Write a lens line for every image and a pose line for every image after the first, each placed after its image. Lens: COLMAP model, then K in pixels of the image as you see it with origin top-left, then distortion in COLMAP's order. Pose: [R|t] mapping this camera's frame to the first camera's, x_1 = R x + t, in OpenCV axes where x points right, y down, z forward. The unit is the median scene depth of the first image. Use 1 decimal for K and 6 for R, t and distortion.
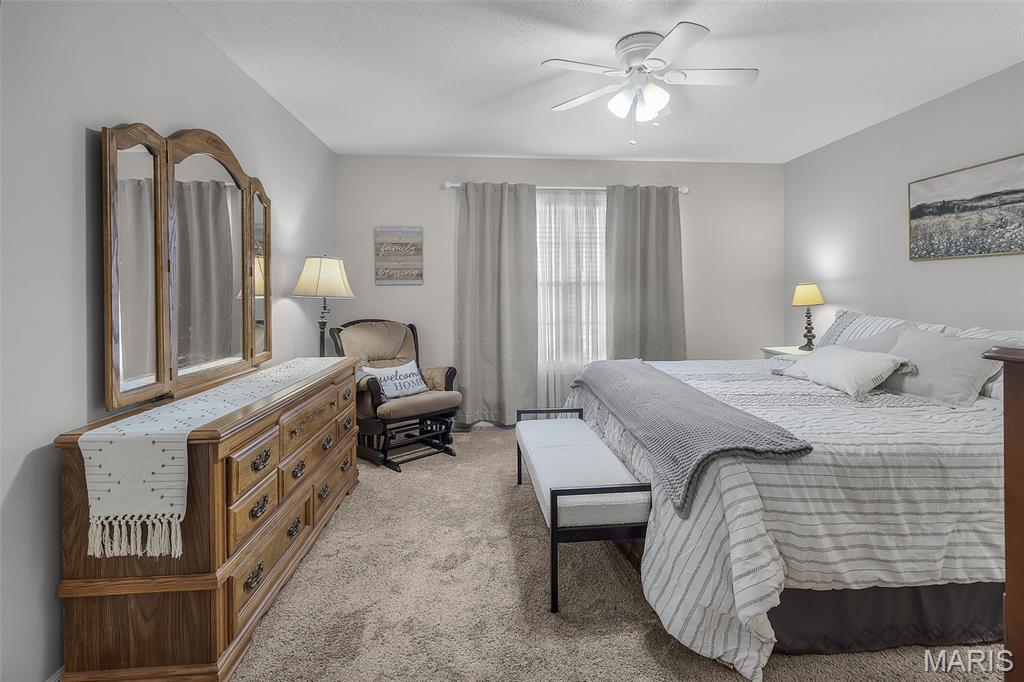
lens RADIAL K [[486.2, 0, 508.9], [0, 486.2, 301.7], [0, 0, 1]] dist [0.003556, 0.001145]
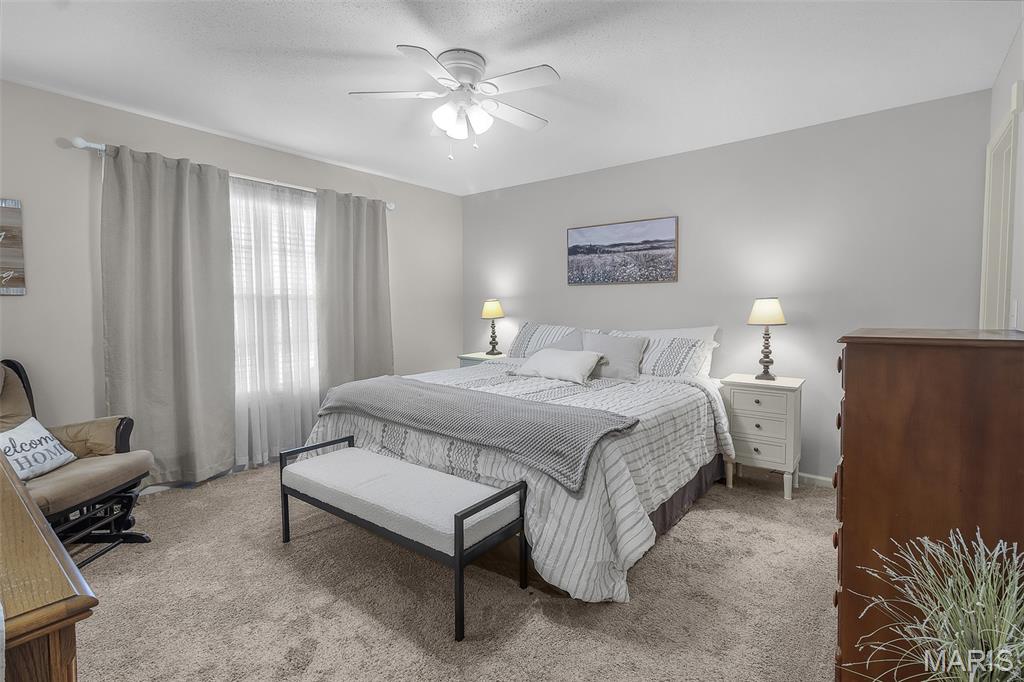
lens RADIAL K [[486.2, 0, 513.7], [0, 486.2, 334.2], [0, 0, 1]] dist [0.003556, 0.001145]
pose [[0.671640, -0.041180, 0.739733, -0.333453], [0.014837, 0.999001, 0.042141, -0.003869], [-0.740729, -0.017328, 0.671580, 0.180761]]
